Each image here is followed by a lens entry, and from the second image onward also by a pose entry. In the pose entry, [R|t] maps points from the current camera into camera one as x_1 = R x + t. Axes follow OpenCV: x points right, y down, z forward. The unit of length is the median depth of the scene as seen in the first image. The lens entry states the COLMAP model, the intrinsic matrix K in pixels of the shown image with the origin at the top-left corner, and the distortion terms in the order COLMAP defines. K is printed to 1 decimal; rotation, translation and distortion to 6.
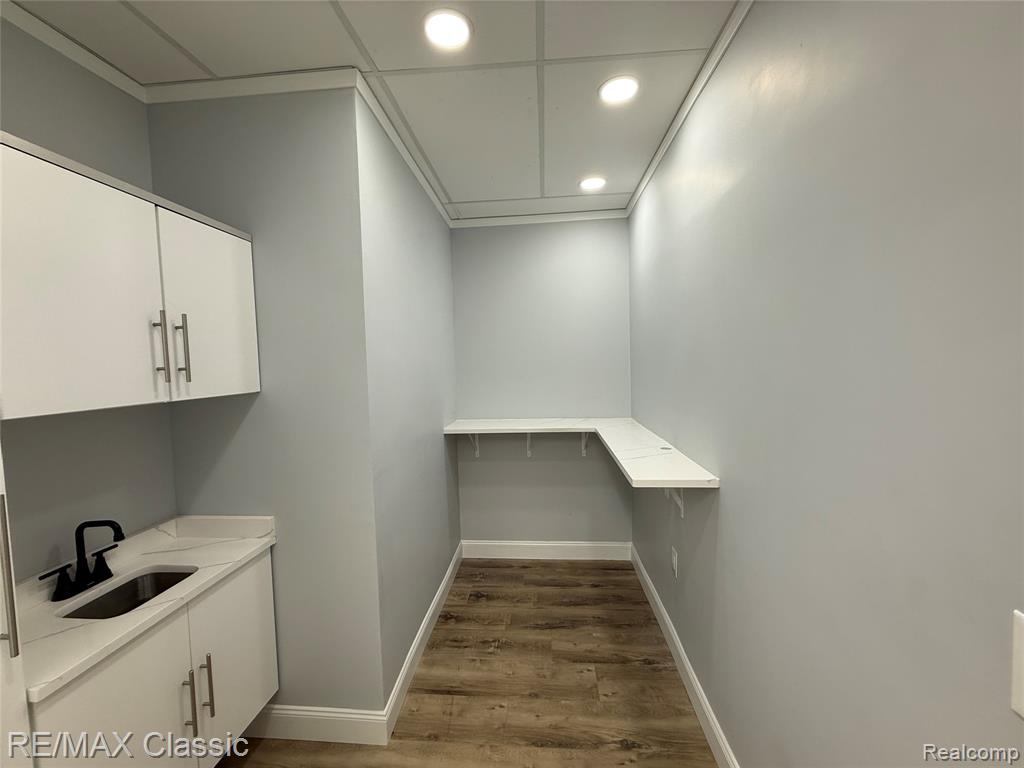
lens RADIAL K [[406.6, 0, 512.5], [0, 406.6, 383.8], [0, 0, 1]] dist [-0.000351, 0.000141]
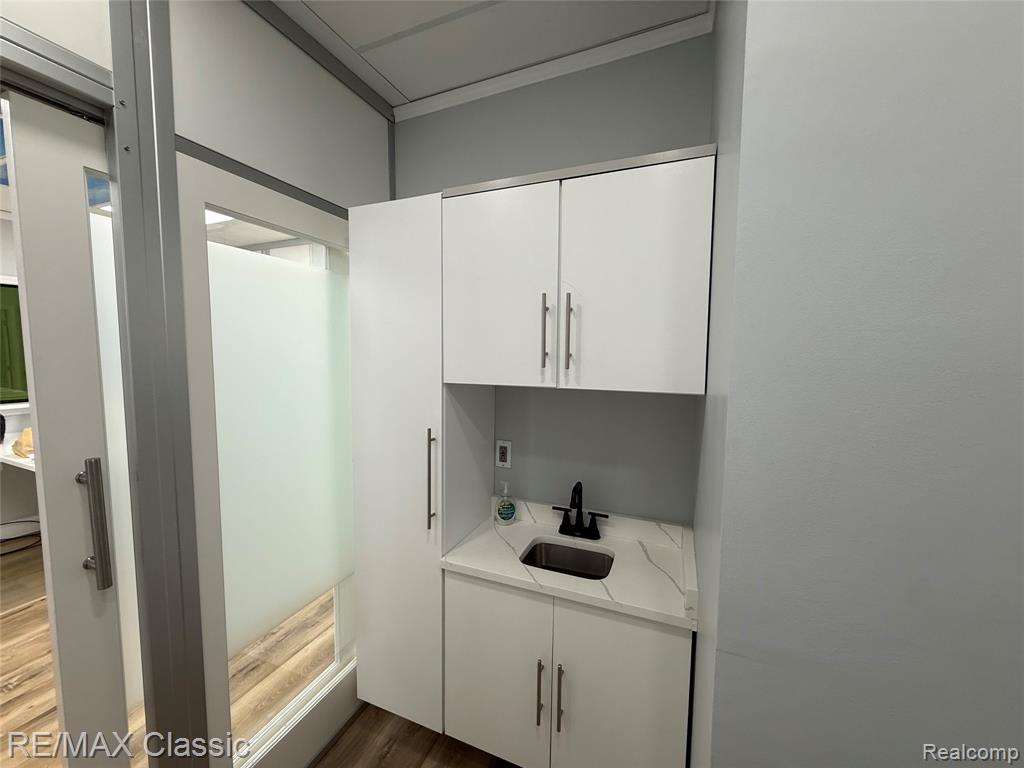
lens RADIAL K [[406.6, 0, 511.6], [0, 406.6, 384.2], [0, 0, 1]] dist [-0.000351, 0.000141]
pose [[-0.302398, 0.102555, -0.947649, 0.096976], [-0.054774, 0.990683, 0.124690, -0.077168], [0.951607, 0.089612, -0.293963, 1.147121]]
